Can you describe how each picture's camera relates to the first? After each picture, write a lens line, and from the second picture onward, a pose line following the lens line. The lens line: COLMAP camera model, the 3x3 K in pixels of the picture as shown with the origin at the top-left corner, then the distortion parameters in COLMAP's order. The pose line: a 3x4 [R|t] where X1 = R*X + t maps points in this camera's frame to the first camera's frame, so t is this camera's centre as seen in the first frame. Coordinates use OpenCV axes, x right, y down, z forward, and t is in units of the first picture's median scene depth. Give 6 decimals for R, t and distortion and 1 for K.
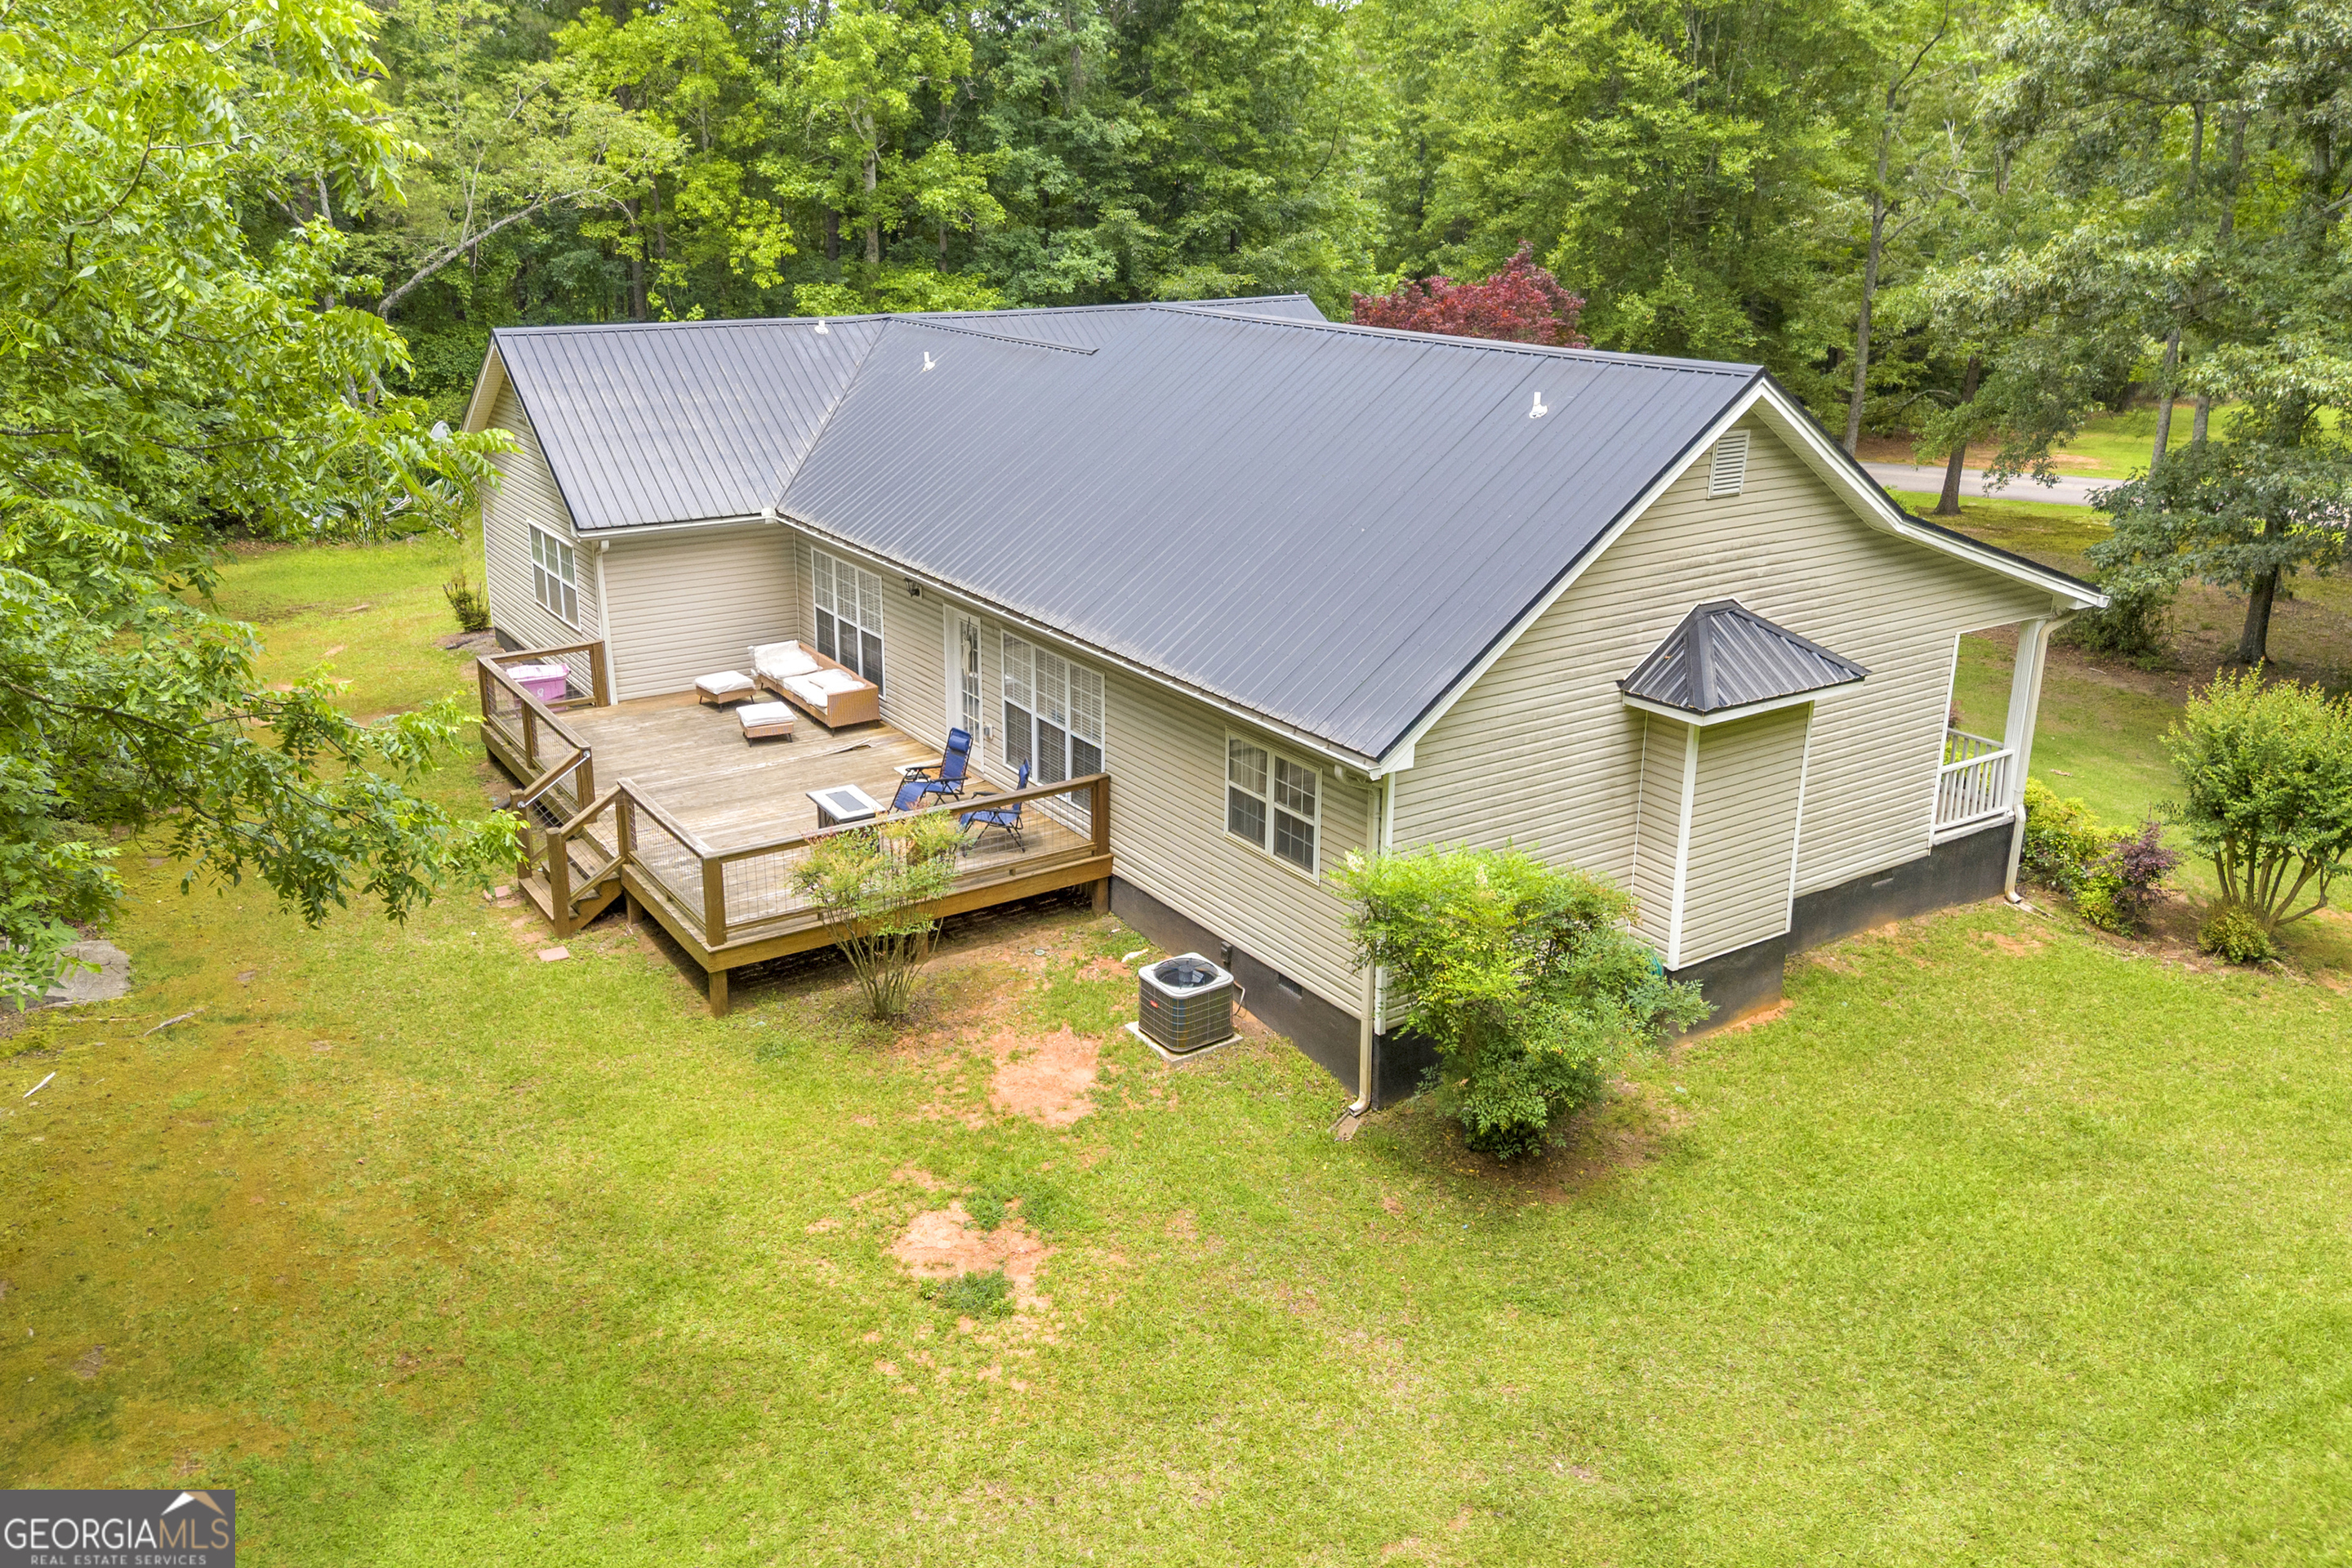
lens RADIAL K [[1812.2, 0, 1129.2], [0, 1812.2, 775.9], [0, 0, 1]] dist [0.040699, 0.000286]
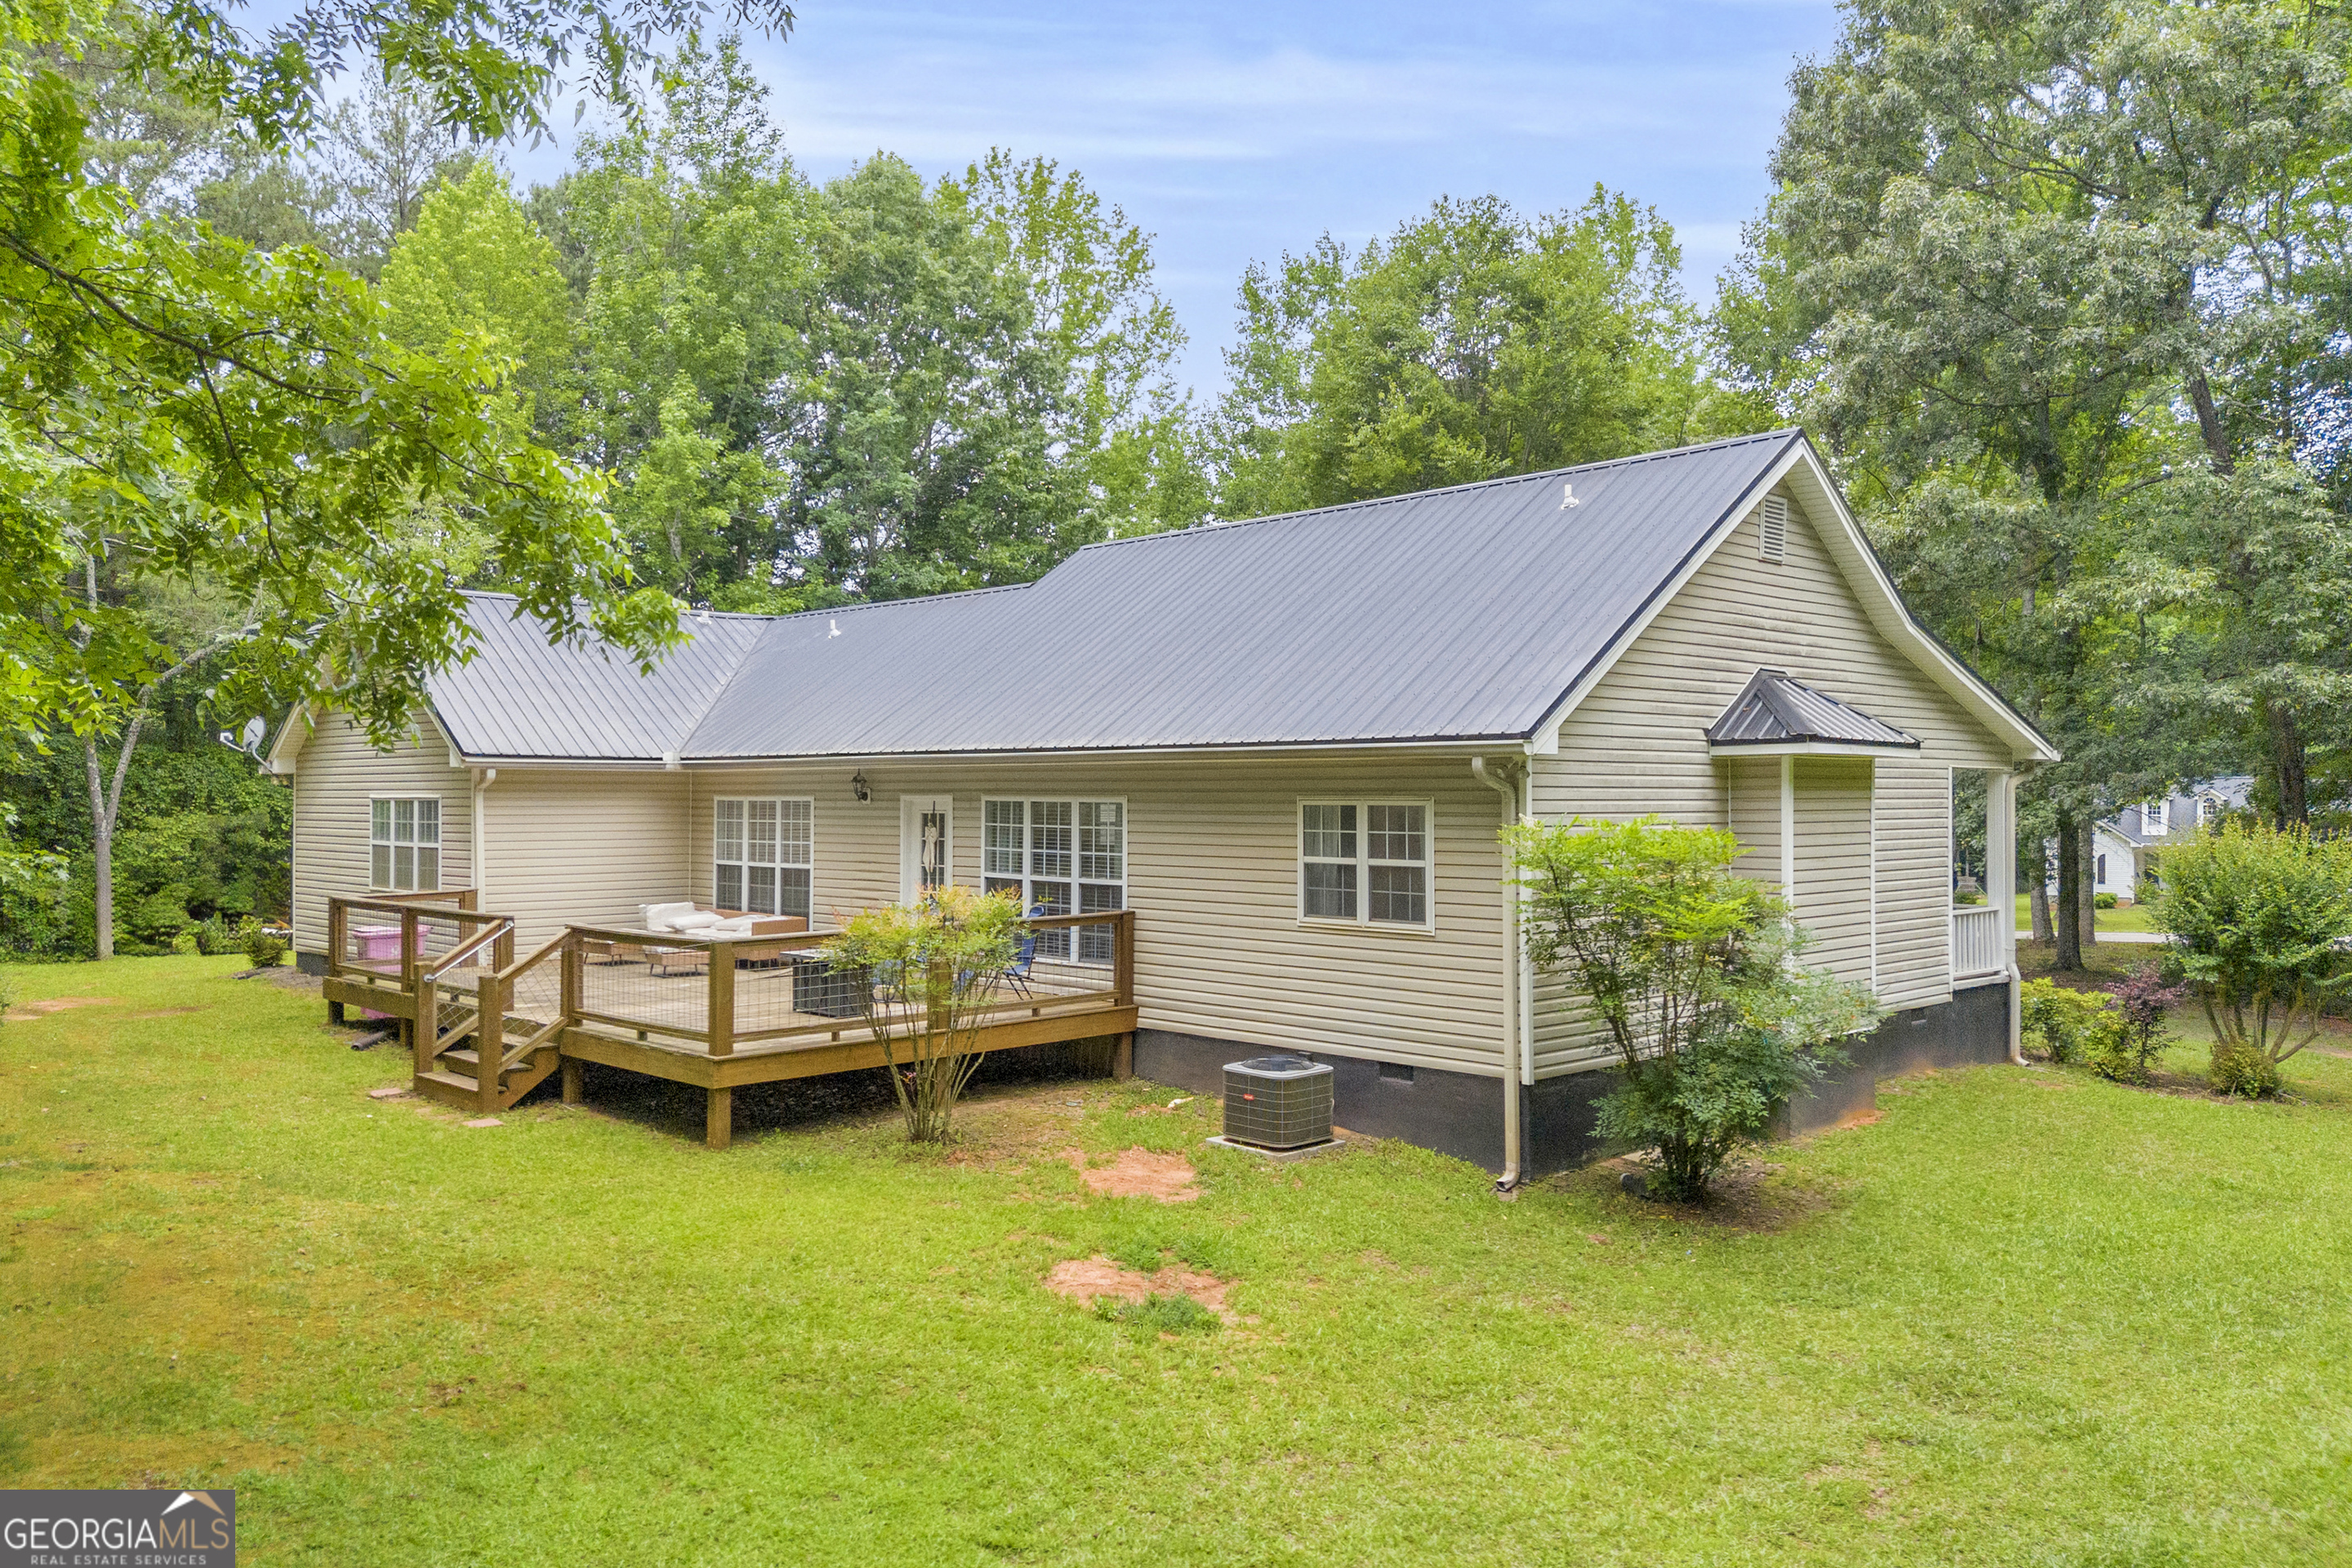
lens RADIAL K [[1811.6, 0, 1176.0], [0, 1811.6, 784.0], [0, 0, 1]] dist [0.043459, -0.003154]
pose [[0.982001, -0.001962, 0.188867, -0.178287], [0.060092, 0.951233, -0.302565, 0.236601], [-0.179062, 0.308469, 0.934229, 0.147473]]
